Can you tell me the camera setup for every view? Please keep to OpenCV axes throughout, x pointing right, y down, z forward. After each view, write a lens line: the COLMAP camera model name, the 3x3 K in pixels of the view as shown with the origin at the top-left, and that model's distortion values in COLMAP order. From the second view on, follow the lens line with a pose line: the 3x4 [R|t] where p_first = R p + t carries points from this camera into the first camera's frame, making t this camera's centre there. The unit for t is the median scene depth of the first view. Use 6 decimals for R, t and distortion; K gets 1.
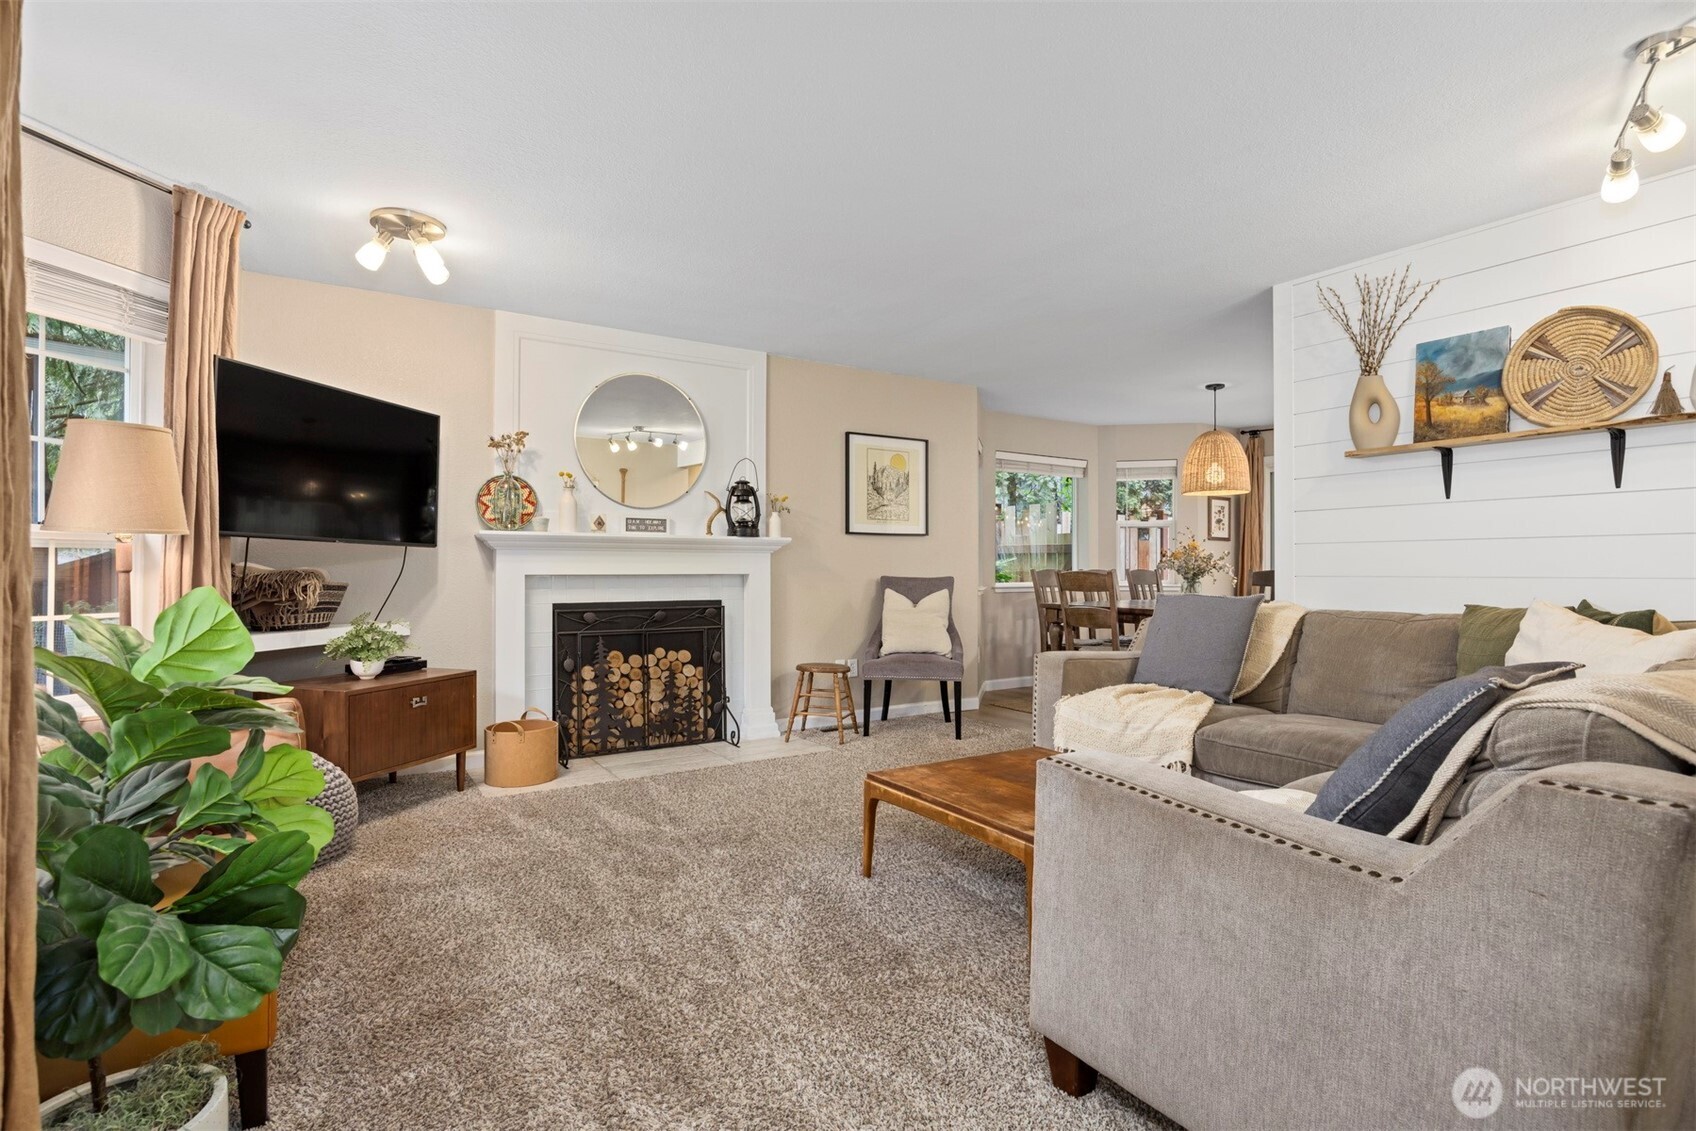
lens RADIAL K [[827.0, 0, 848.5], [0, 827.0, 561.0], [0, 0, 1]] dist [-0.003426, -0.000226]
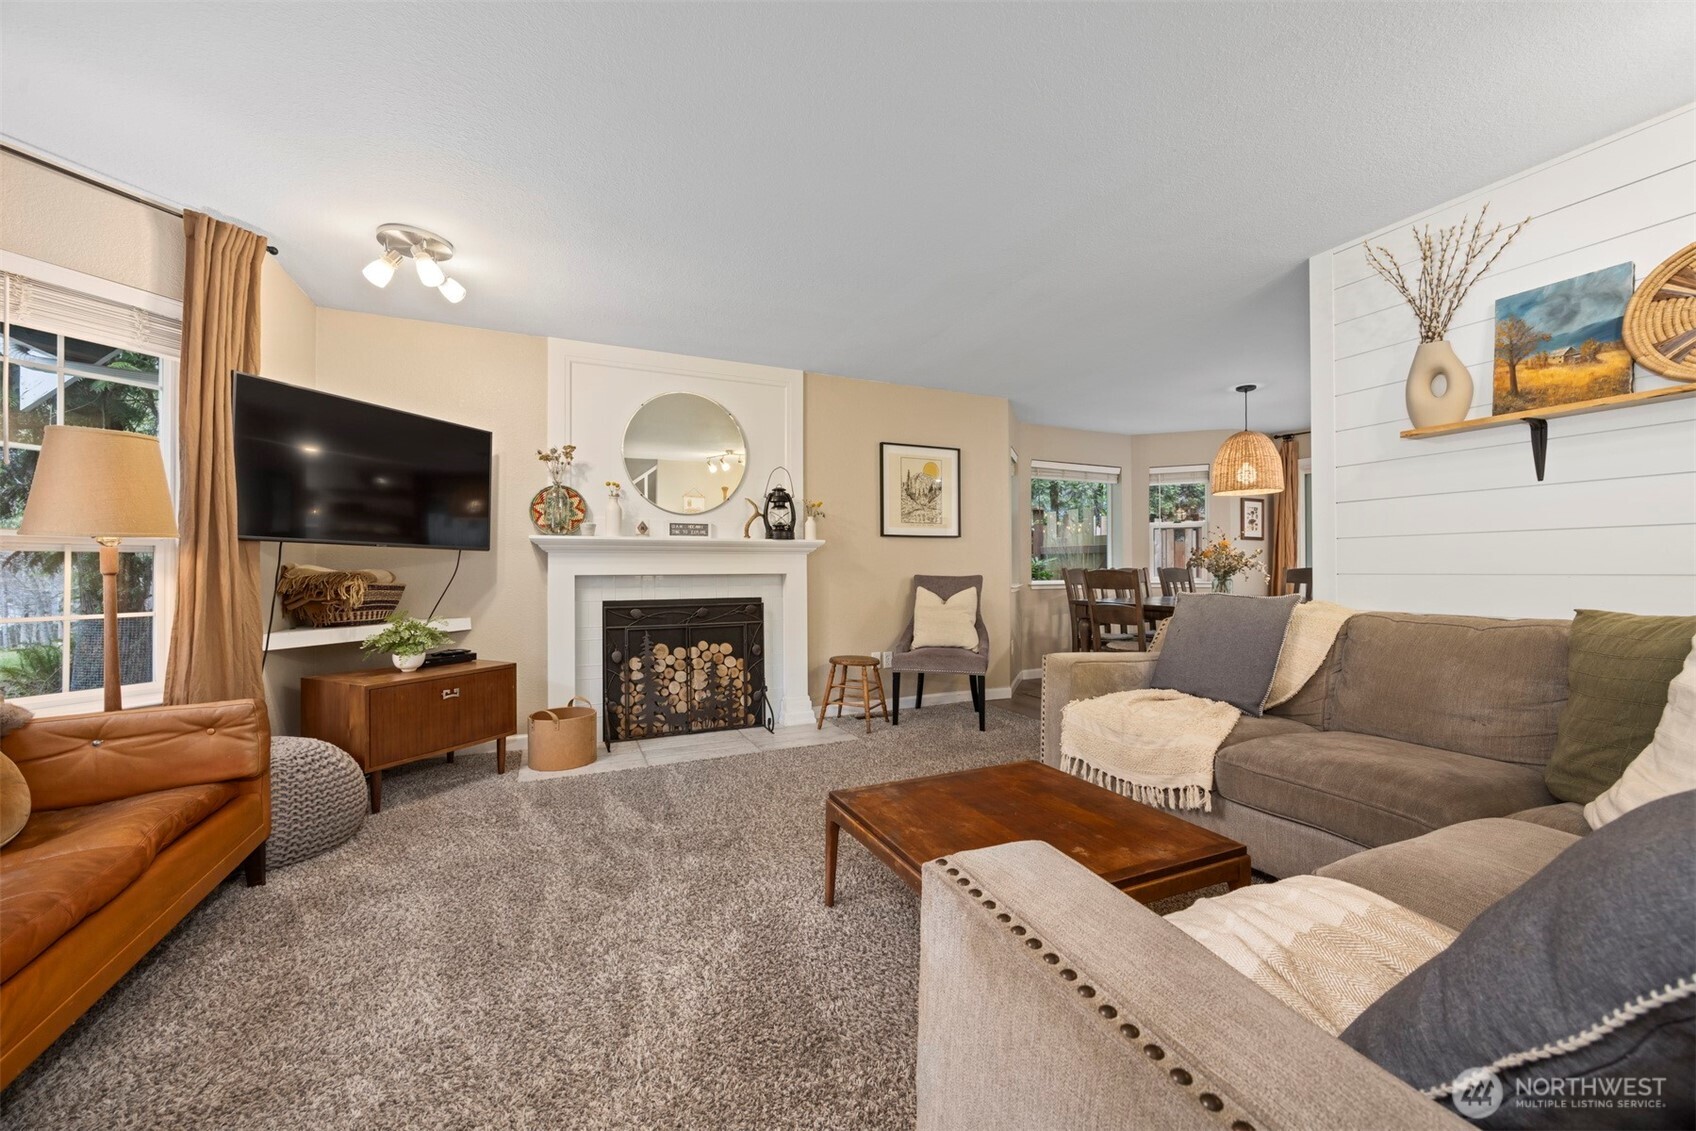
lens RADIAL K [[651.7, 0, 848.0], [0, 651.7, 565.5], [0, 0, 1]] dist [0.001436, 0.000052]
pose [[0.990501, -0.005703, -0.137385, 0.091968], [0.006262, 0.999974, 0.003640, 0.002851], [0.137361, -0.004465, 0.990511, 0.186981]]
